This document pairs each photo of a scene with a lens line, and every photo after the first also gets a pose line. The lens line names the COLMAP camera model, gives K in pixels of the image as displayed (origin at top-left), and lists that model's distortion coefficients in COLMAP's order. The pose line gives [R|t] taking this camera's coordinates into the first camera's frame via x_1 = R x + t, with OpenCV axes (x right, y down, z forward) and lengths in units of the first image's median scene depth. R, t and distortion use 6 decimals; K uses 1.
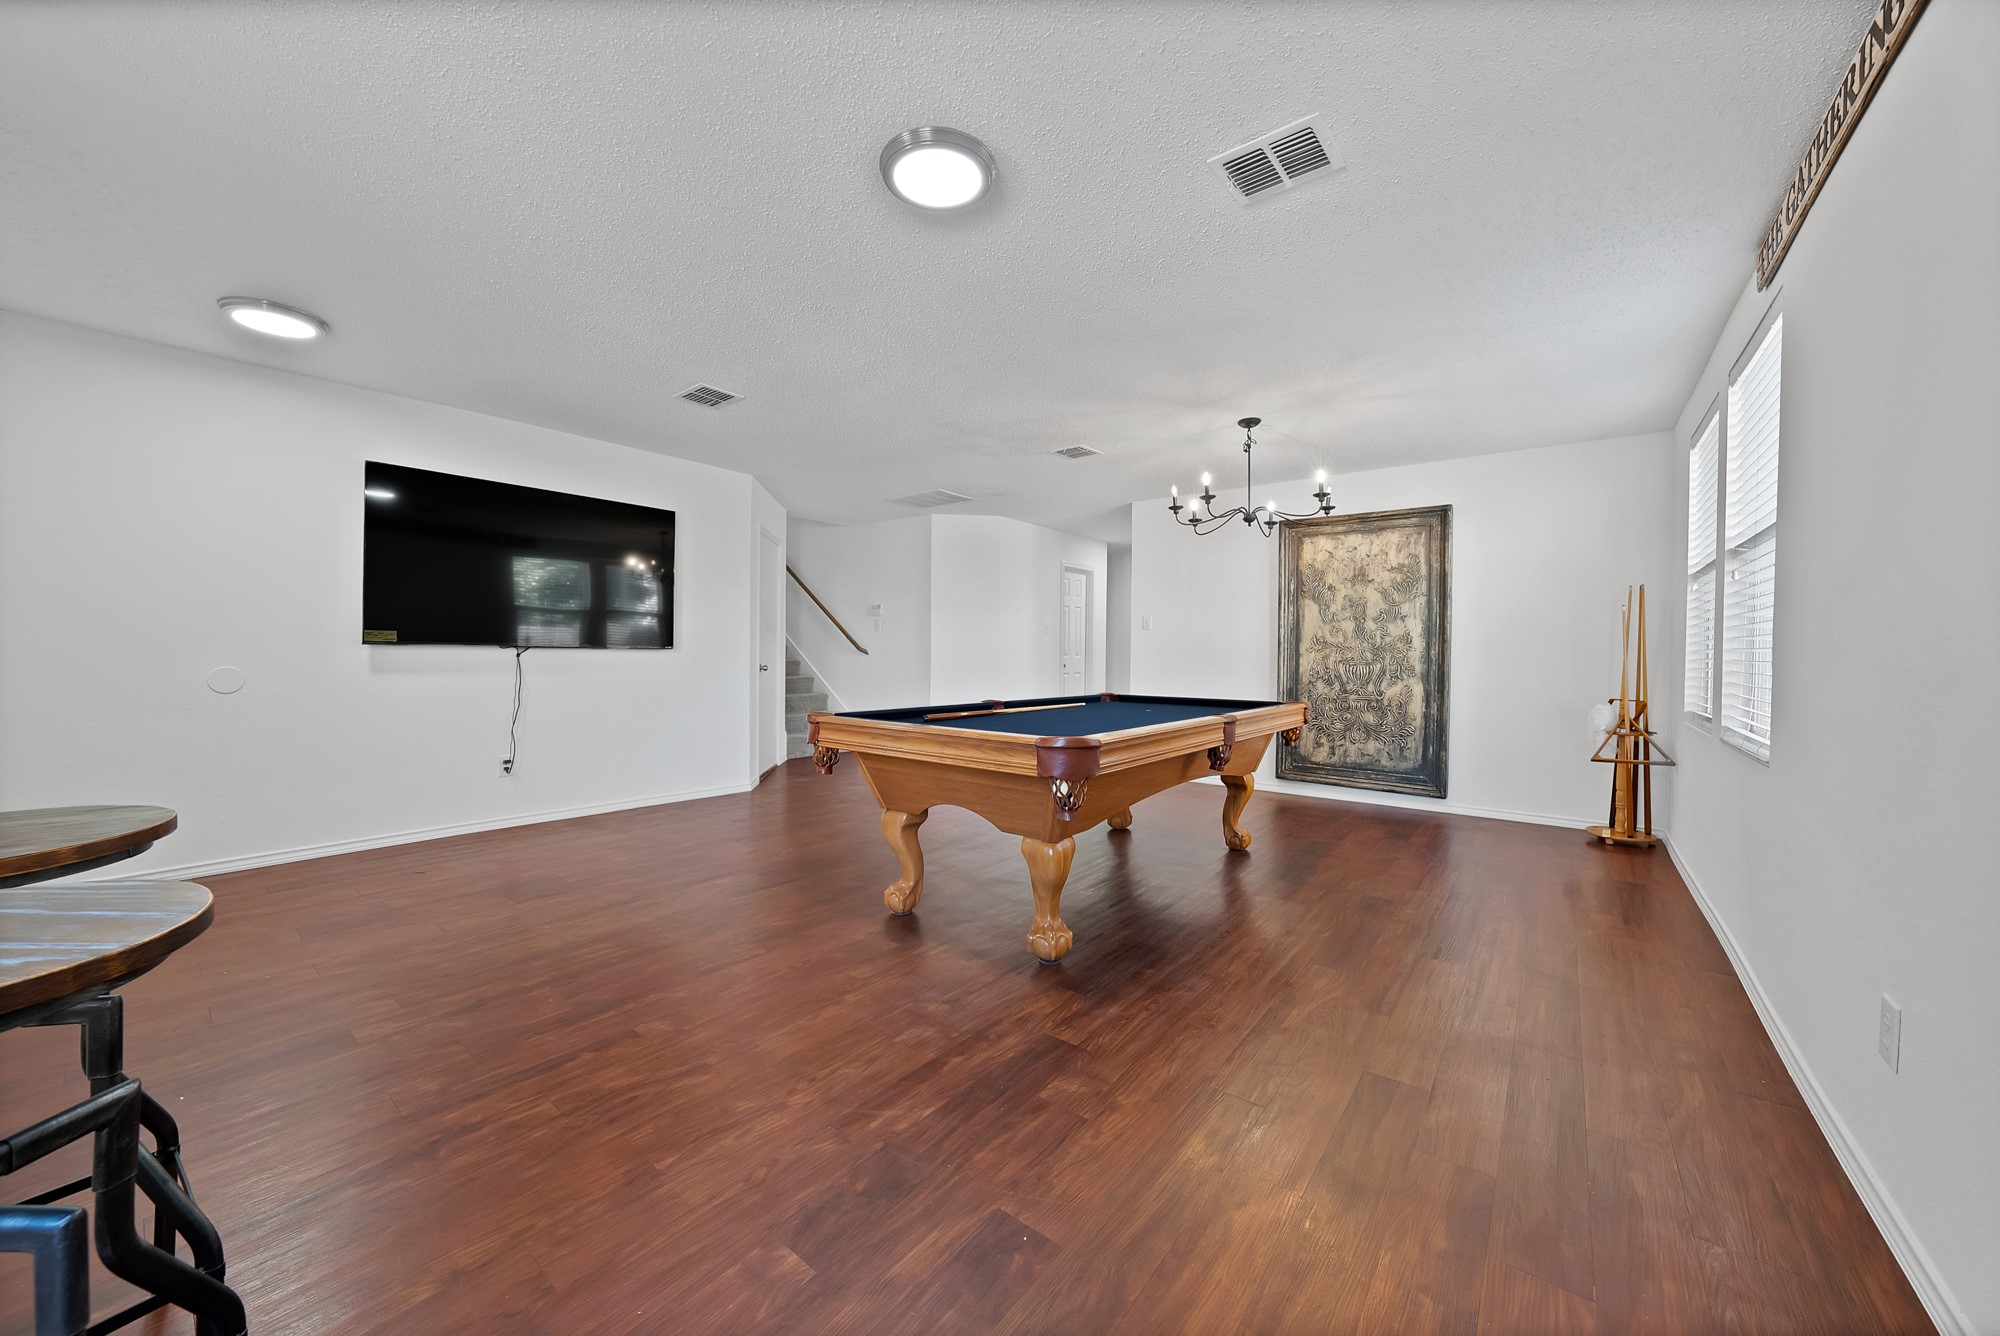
lens RADIAL K [[714.8, 0, 1000.5], [0, 714.8, 658.1], [0, 0, 1]] dist [-0.013911, 0.000138]
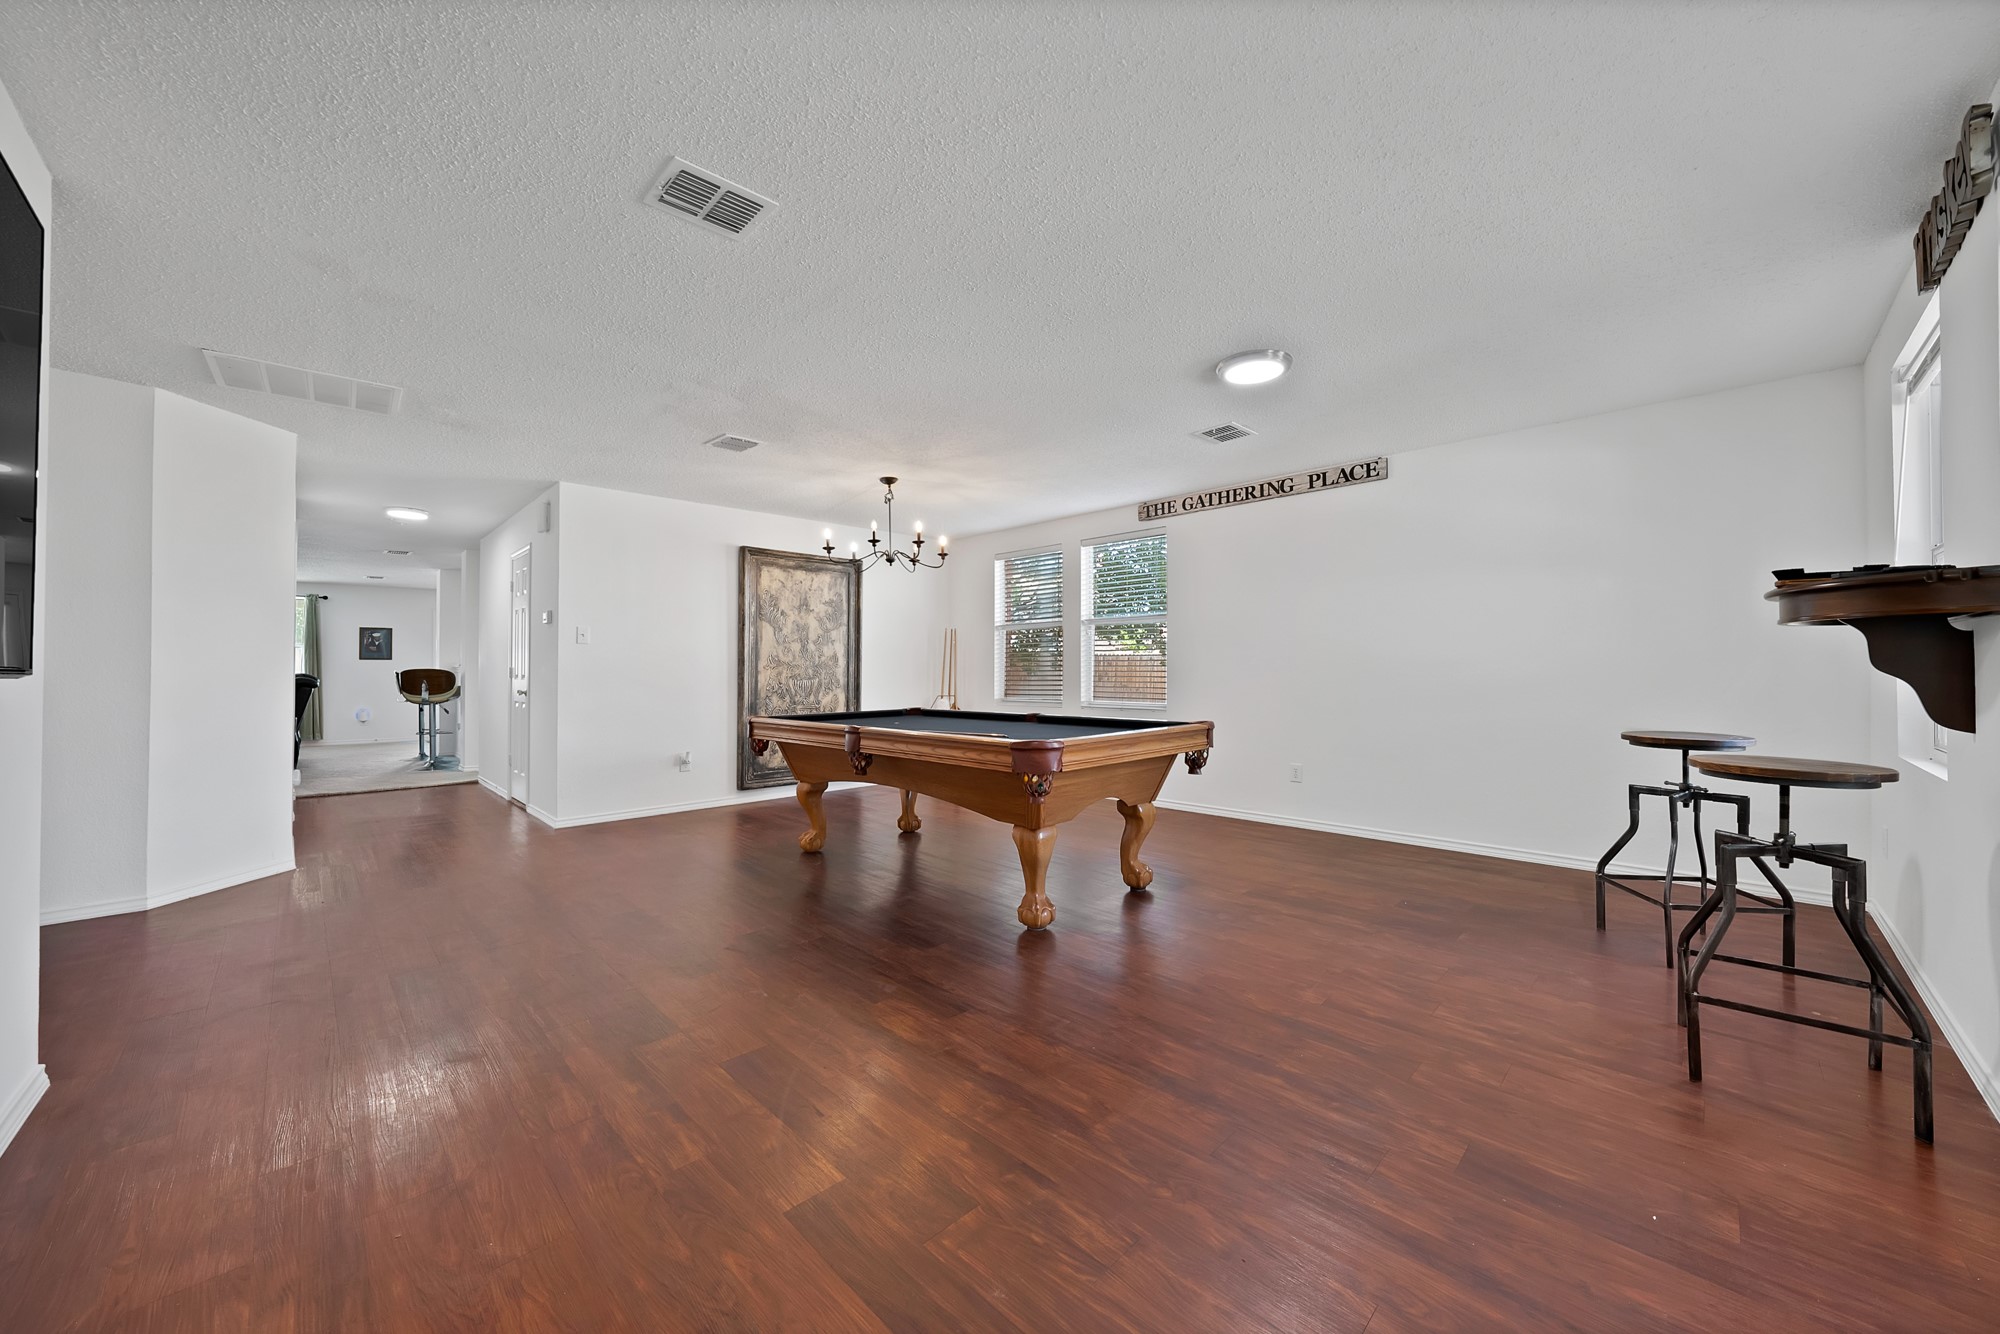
lens RADIAL K [[727.6, 0, 999.3], [0, 727.6, 656.7], [0, 0, 1]] dist [-0.011139, 0.000245]
pose [[0.116382, 0.007219, 0.993178, -0.689518], [0.015087, 0.999845, -0.009035, -0.013360], [-0.993090, 0.016035, 0.116256, 0.543329]]
